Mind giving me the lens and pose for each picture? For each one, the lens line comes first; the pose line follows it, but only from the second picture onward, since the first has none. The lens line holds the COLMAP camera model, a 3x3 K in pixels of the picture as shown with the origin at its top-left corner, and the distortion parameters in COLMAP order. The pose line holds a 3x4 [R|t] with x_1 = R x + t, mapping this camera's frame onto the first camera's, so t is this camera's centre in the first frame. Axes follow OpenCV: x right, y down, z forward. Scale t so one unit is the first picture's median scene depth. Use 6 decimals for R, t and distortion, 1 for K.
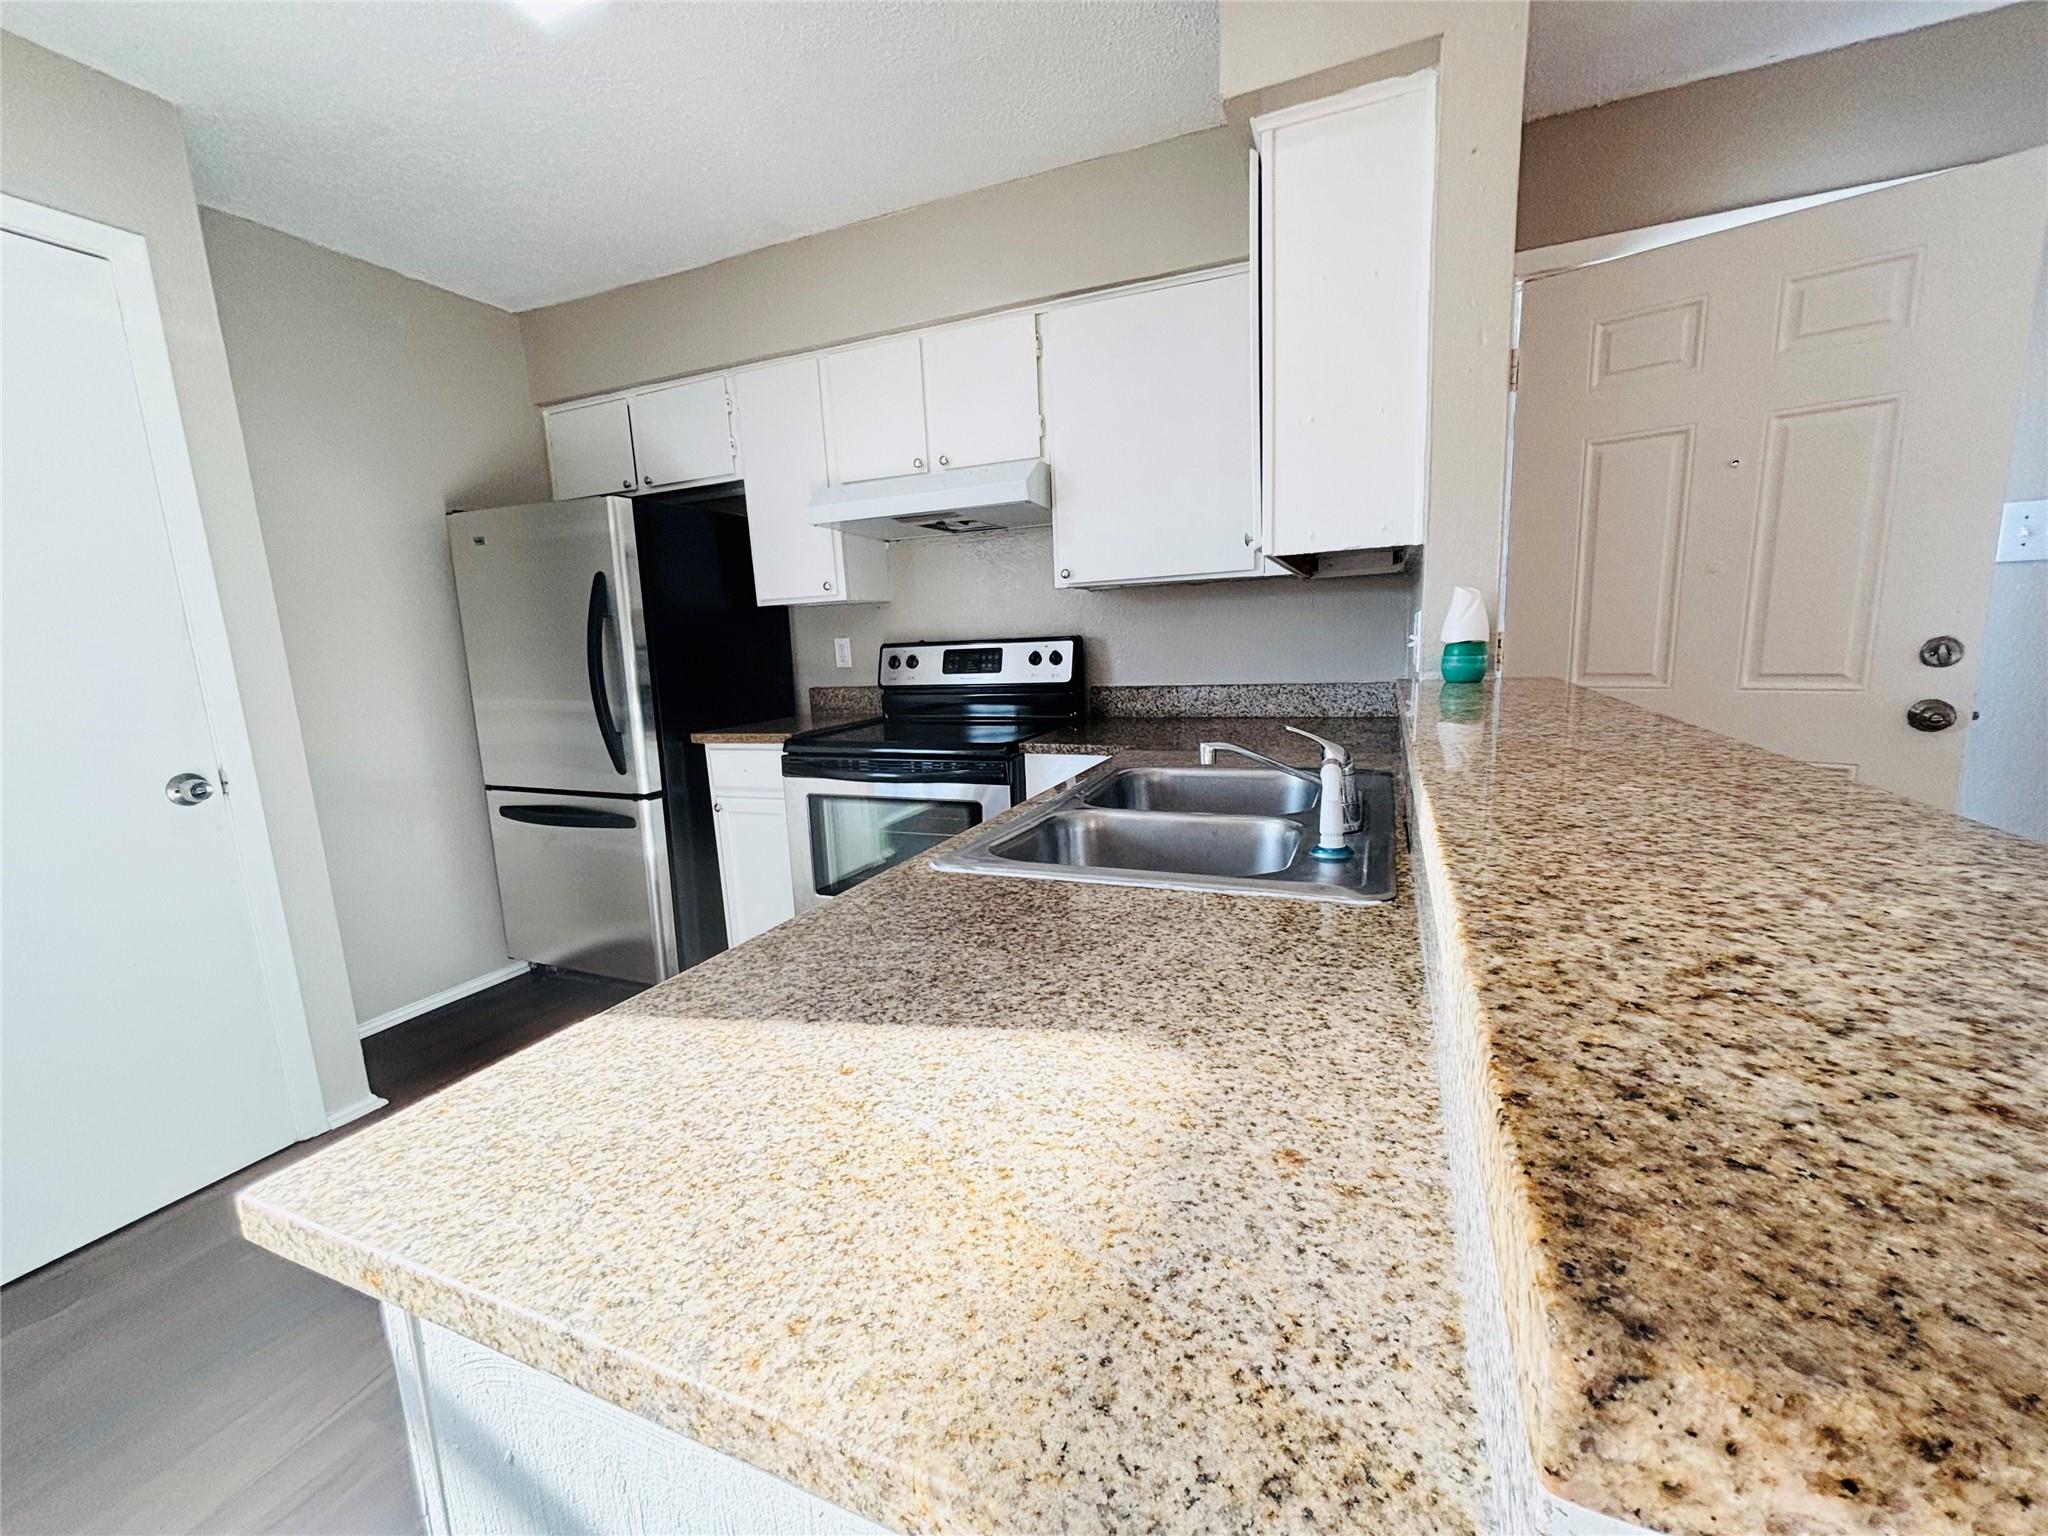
lens RADIAL K [[821.6, 0, 1024.0], [0, 821.6, 768.0], [0, 0, 1]] dist [-0.000076, -0.000263]
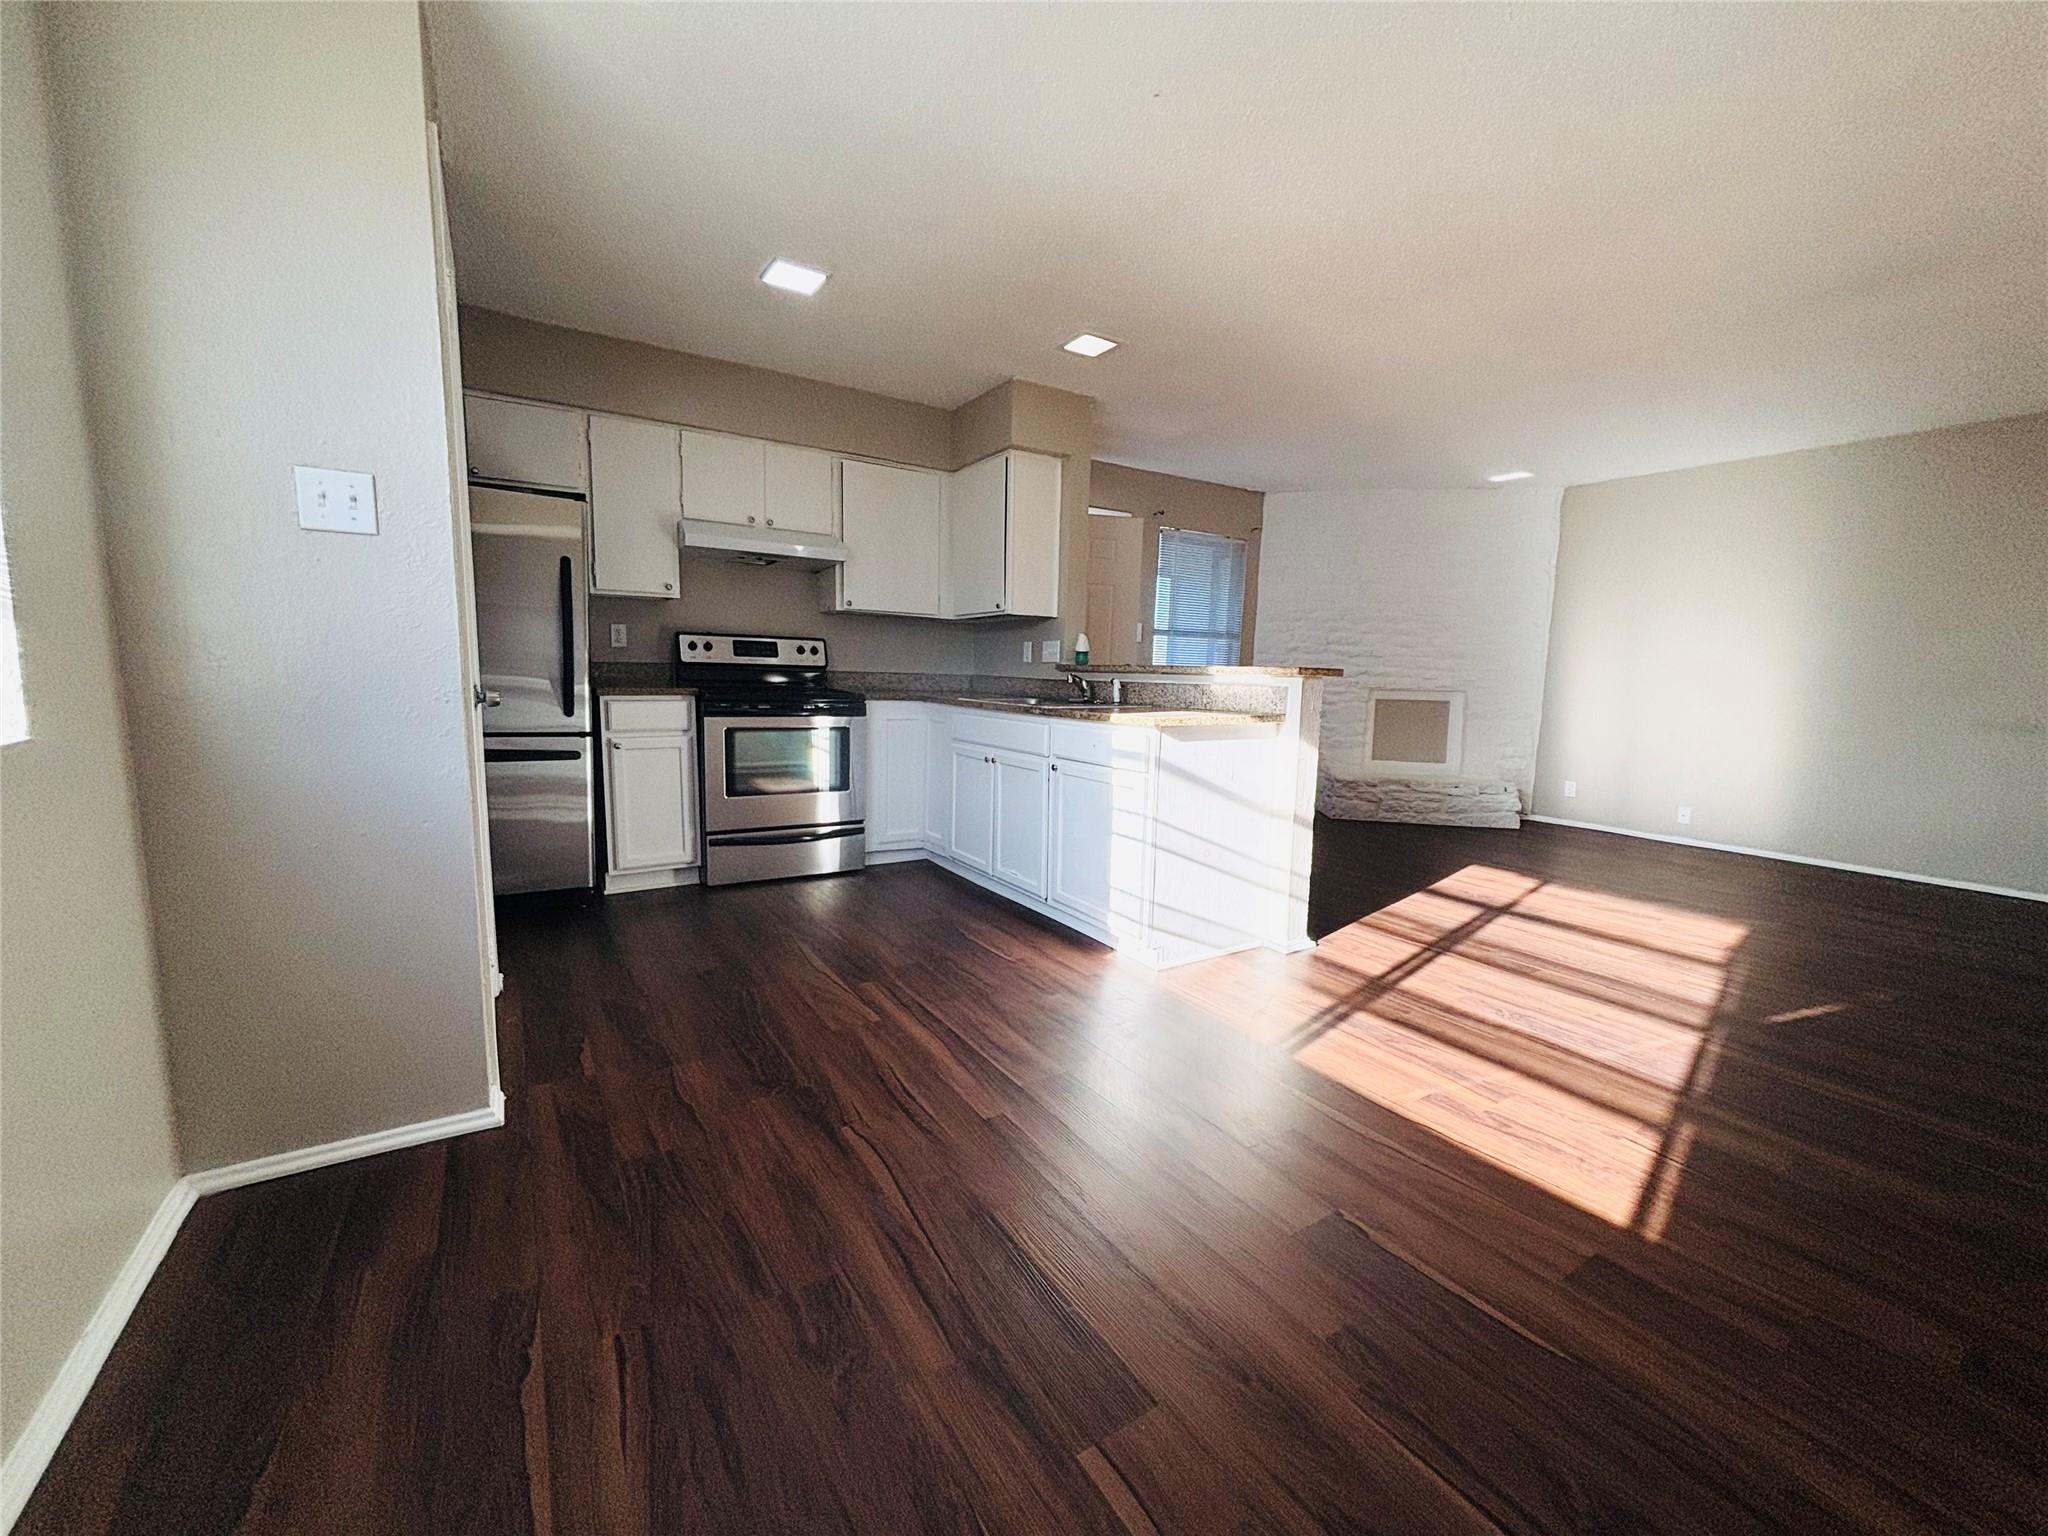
lens RADIAL K [[821.6, 0, 1024.0], [0, 821.6, 768.0], [0, 0, 1]] dist [-0.000076, -0.000263]
pose [[0.576802, -0.040578, 0.815876, -1.074897], [0.075713, 0.997122, -0.003934, 0.138411], [-0.813368, 0.064041, 0.578214, -0.275720]]
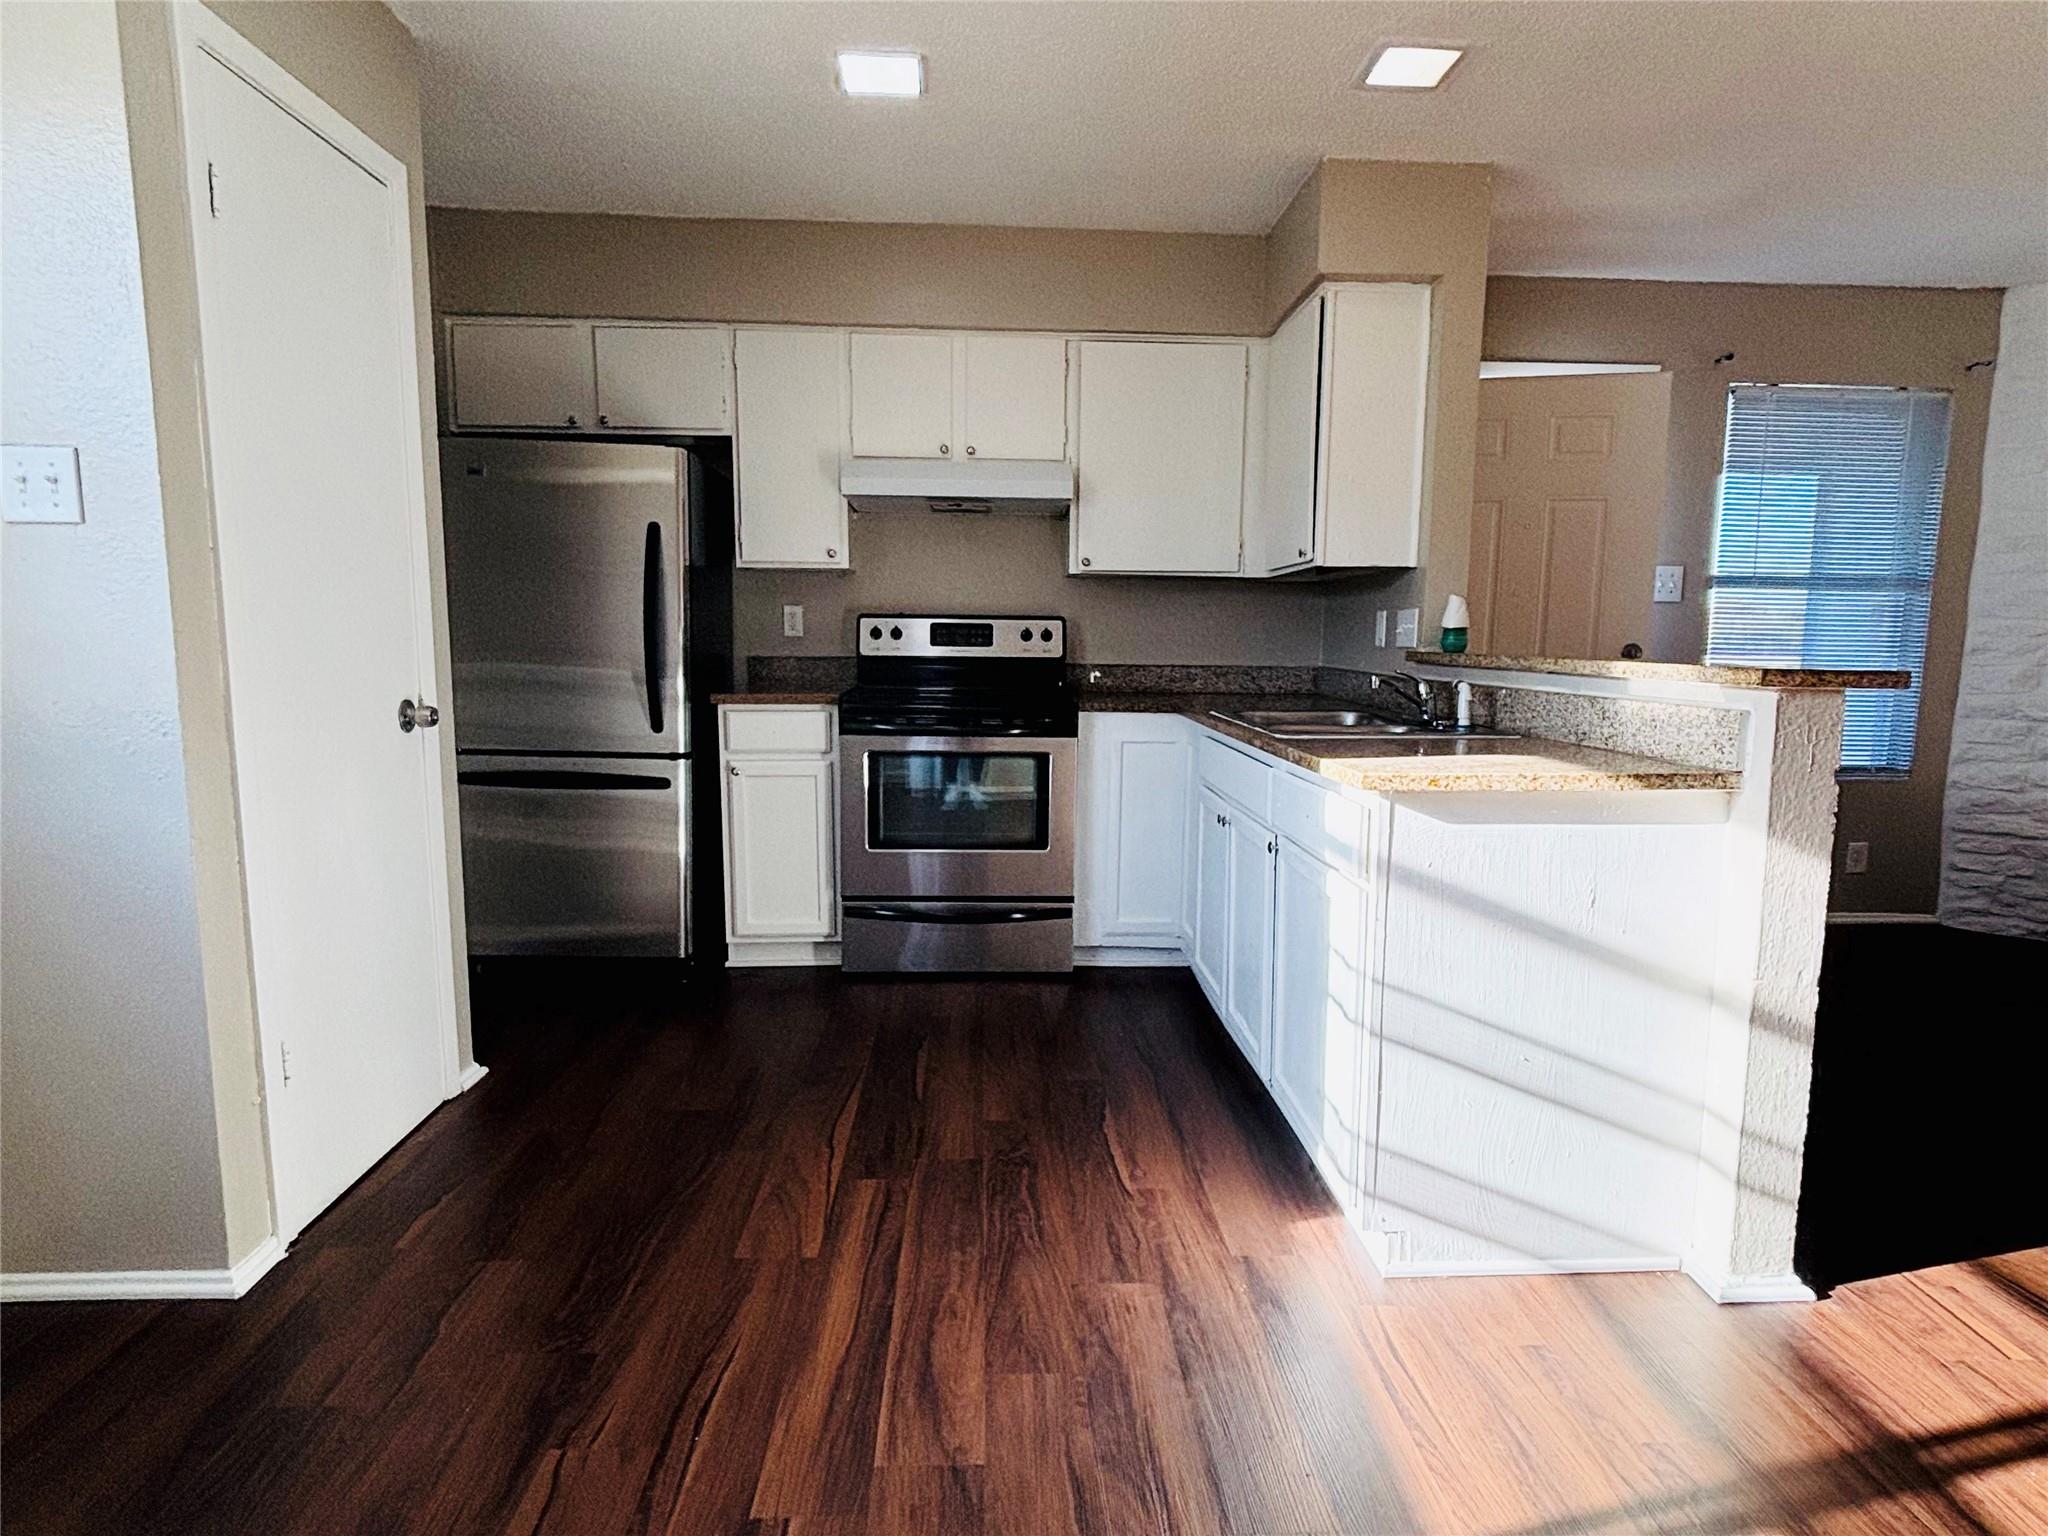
lens RADIAL K [[1146.0, 0, 1024.0], [0, 1146.0, 768.0], [0, 0, 1]] dist [0.039748, -0.040405]
pose [[0.907361, 0.002364, 0.420345, -0.639240], [0.016325, 0.999032, -0.040859, 0.106639], [-0.420035, 0.043936, 0.906444, -0.375188]]
